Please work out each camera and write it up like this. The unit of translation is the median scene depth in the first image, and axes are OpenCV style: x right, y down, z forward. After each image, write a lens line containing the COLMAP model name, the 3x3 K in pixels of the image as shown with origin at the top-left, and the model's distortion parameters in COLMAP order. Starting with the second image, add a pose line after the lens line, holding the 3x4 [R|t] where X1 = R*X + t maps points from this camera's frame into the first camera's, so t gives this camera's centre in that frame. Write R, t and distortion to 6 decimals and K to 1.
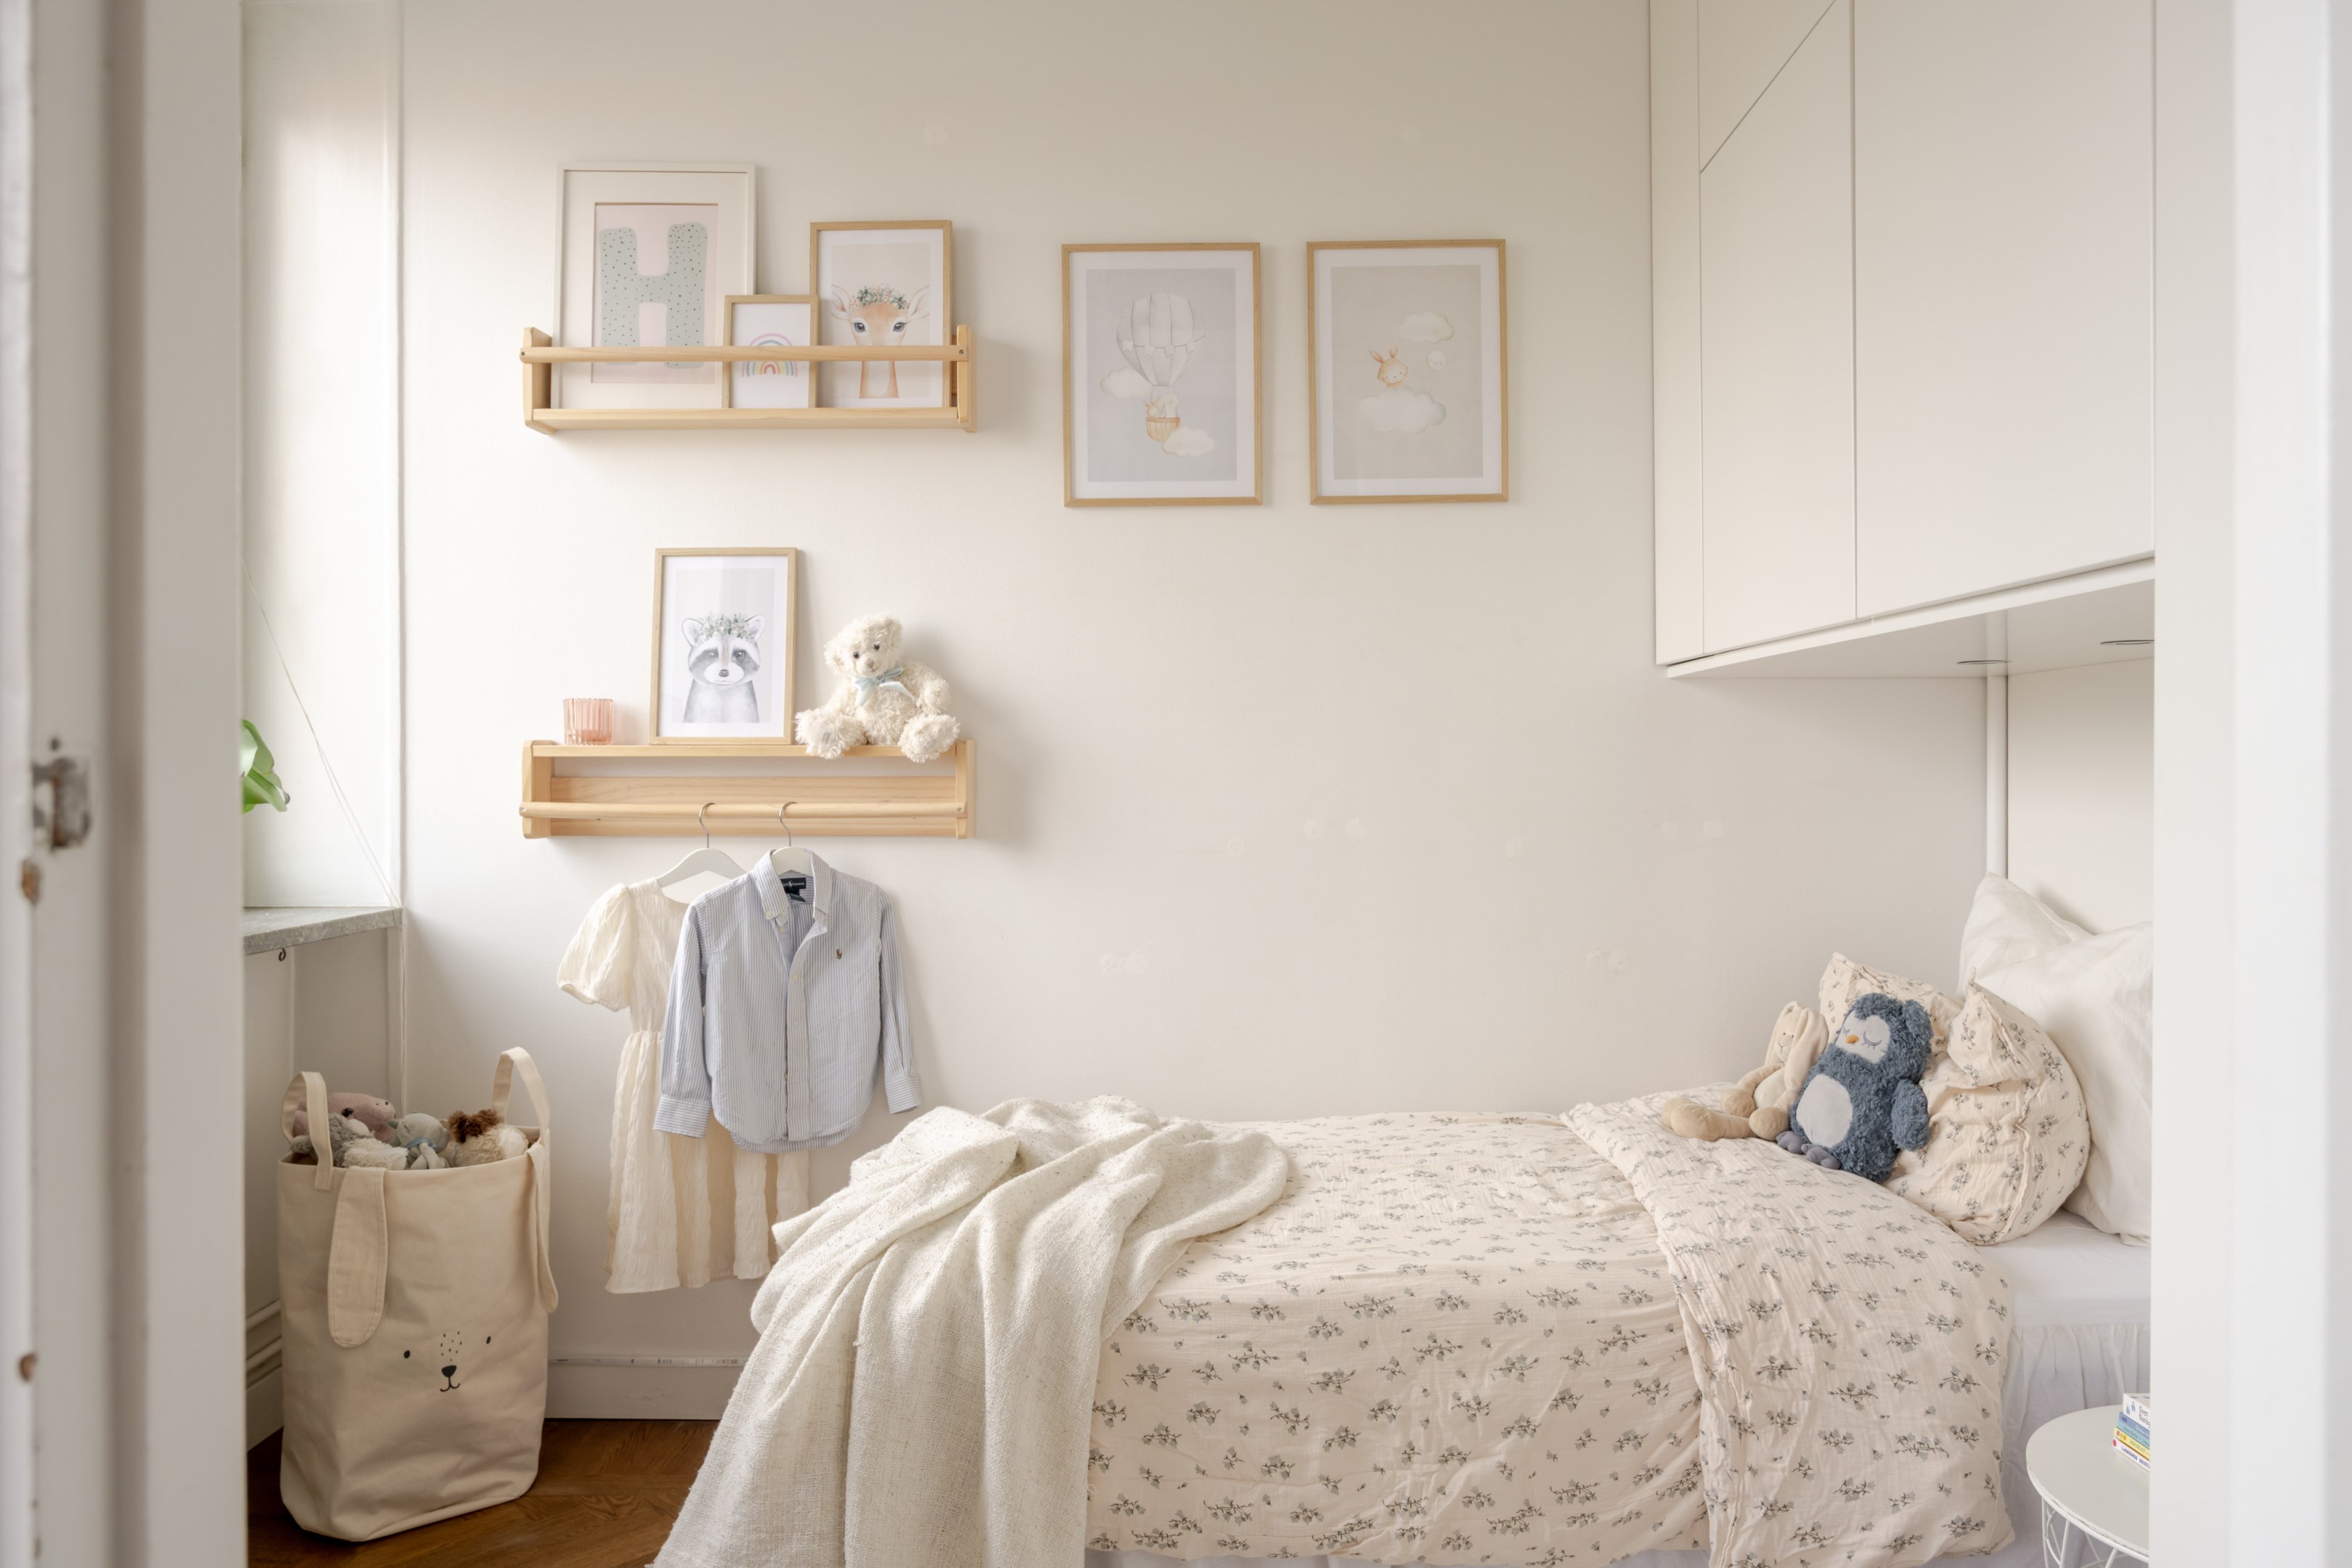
lens RADIAL K [[1630.8, 0, 1176.6], [0, 1630.8, 756.3], [0, 0, 1]] dist [-0.003101, 0.001562]
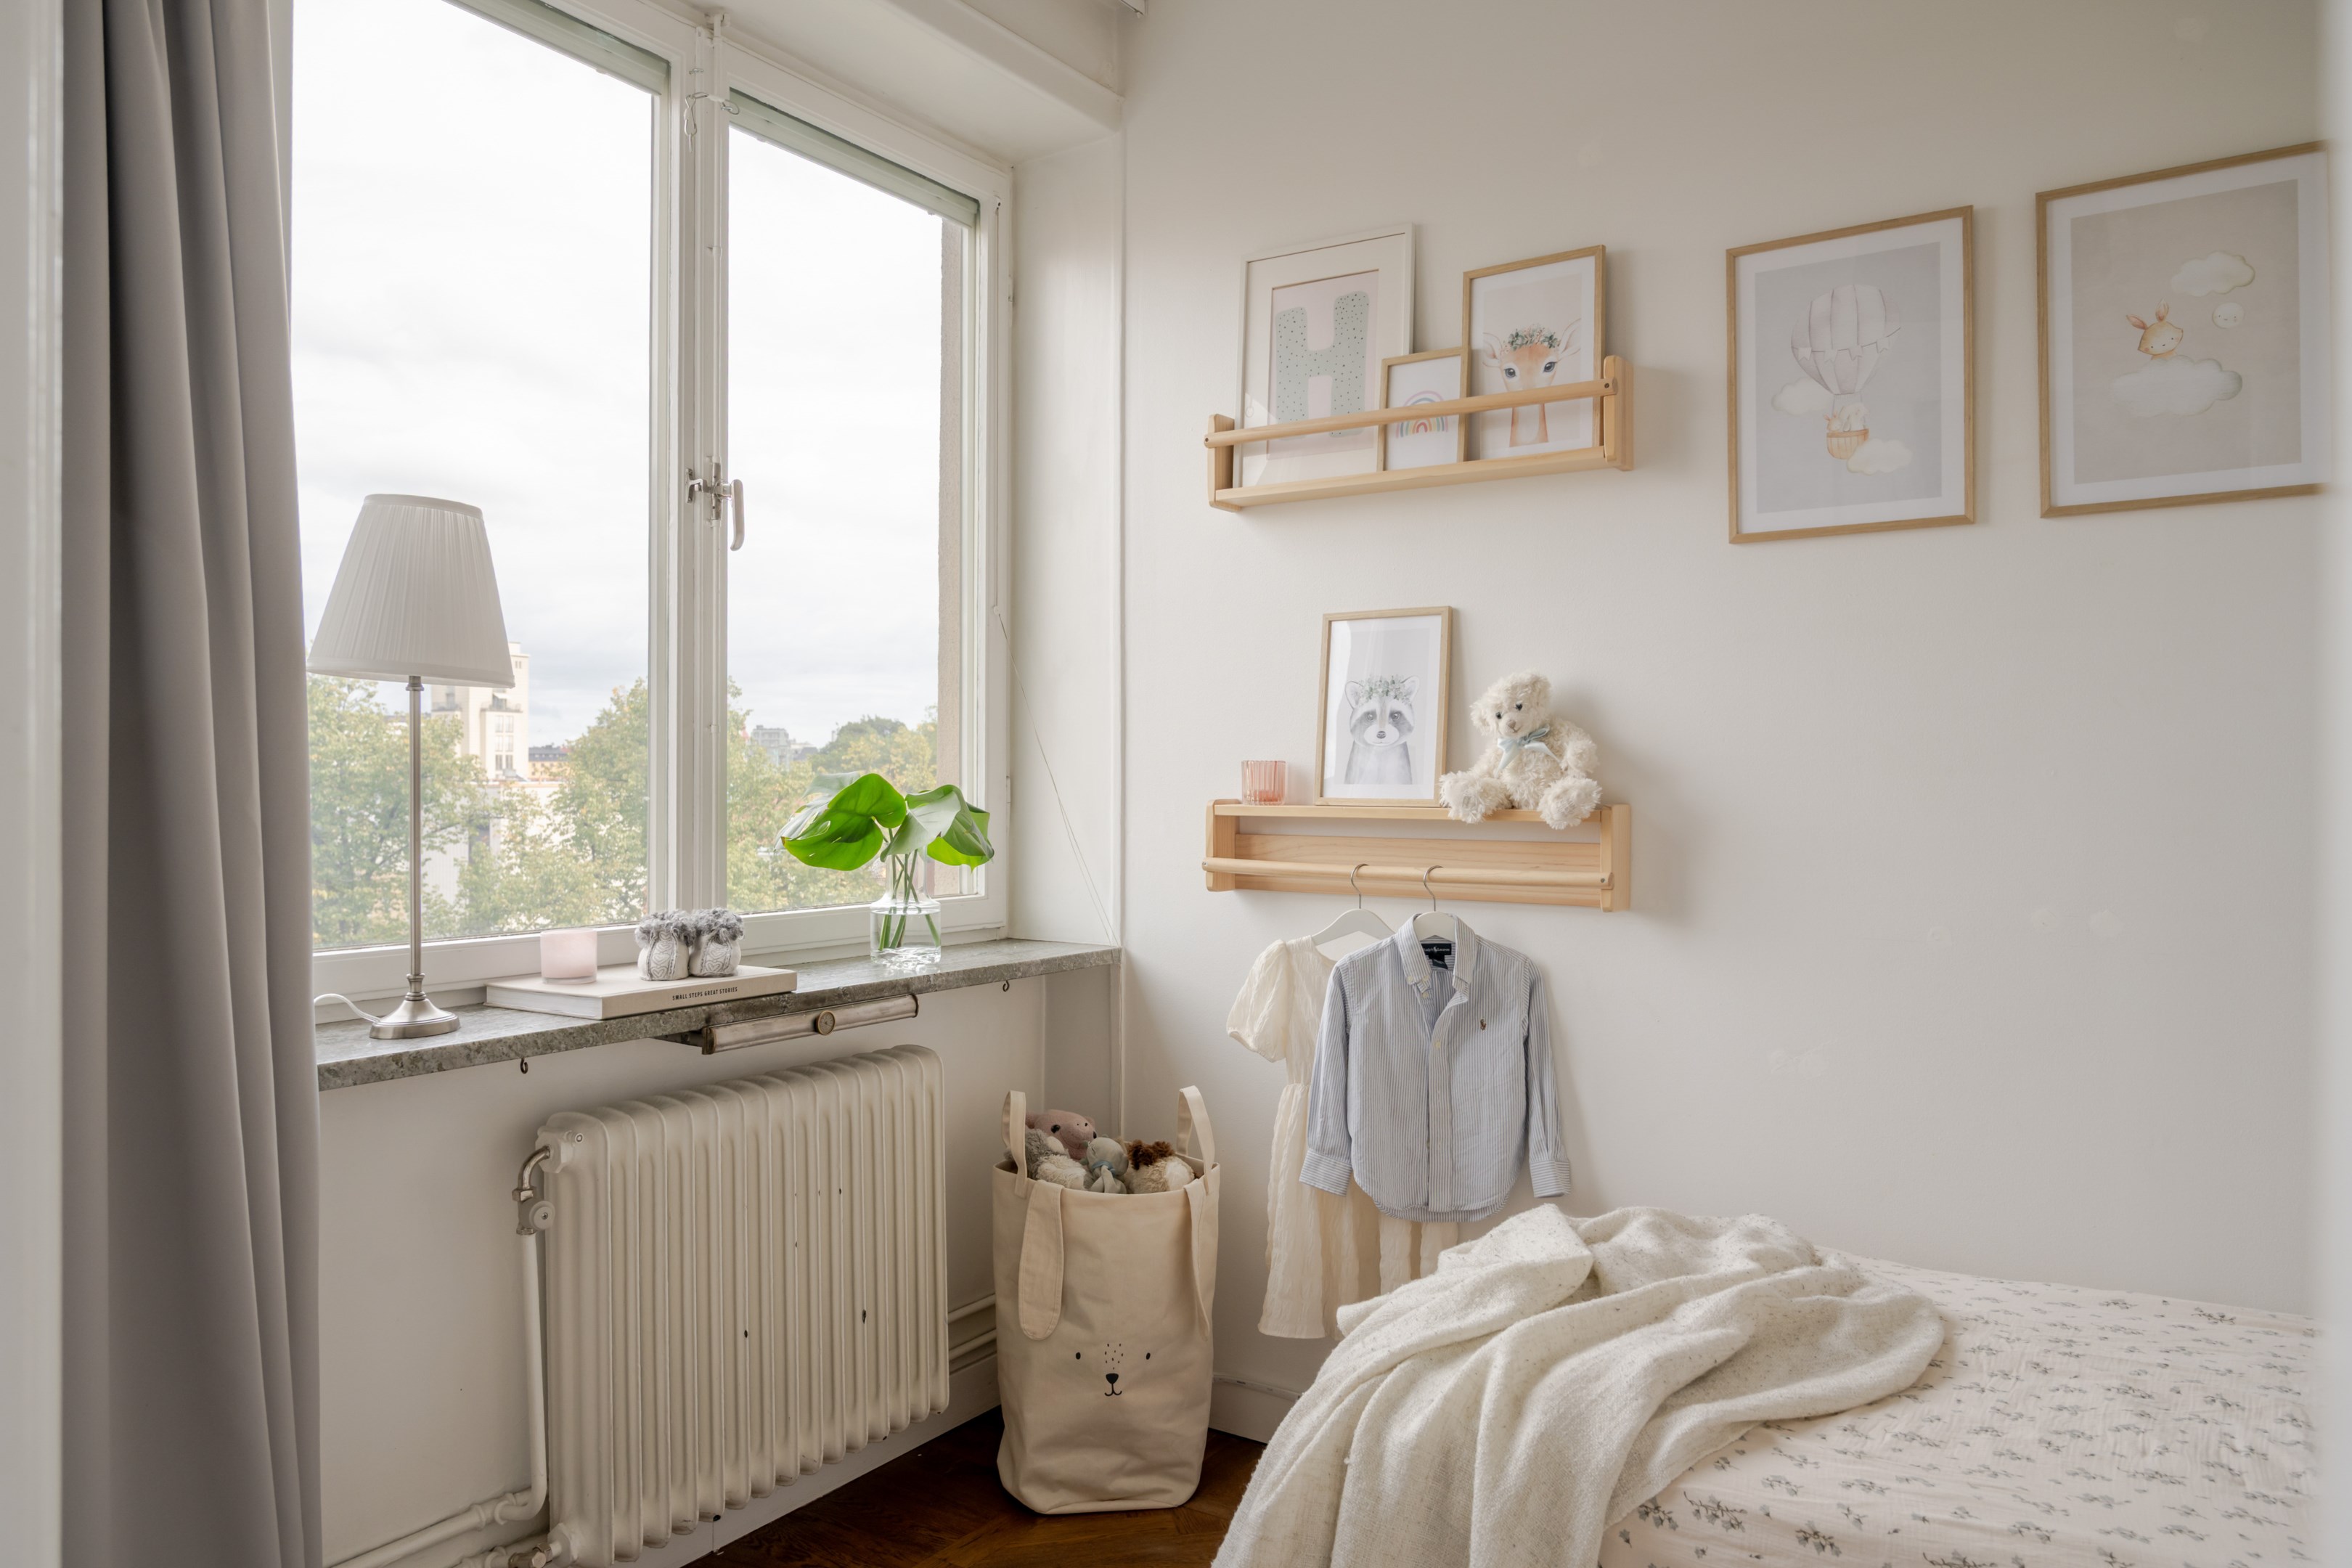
lens RADIAL K [[1560.8, 0, 1176.0], [0, 1560.8, 784.0], [0, 0, 1]] dist [-0.006907, 0.001271]
pose [[0.845366, 0.005371, -0.534160, 0.133848], [-0.005088, 0.999985, 0.002002, -0.022572], [0.534163, 0.001025, 0.845381, 0.121947]]
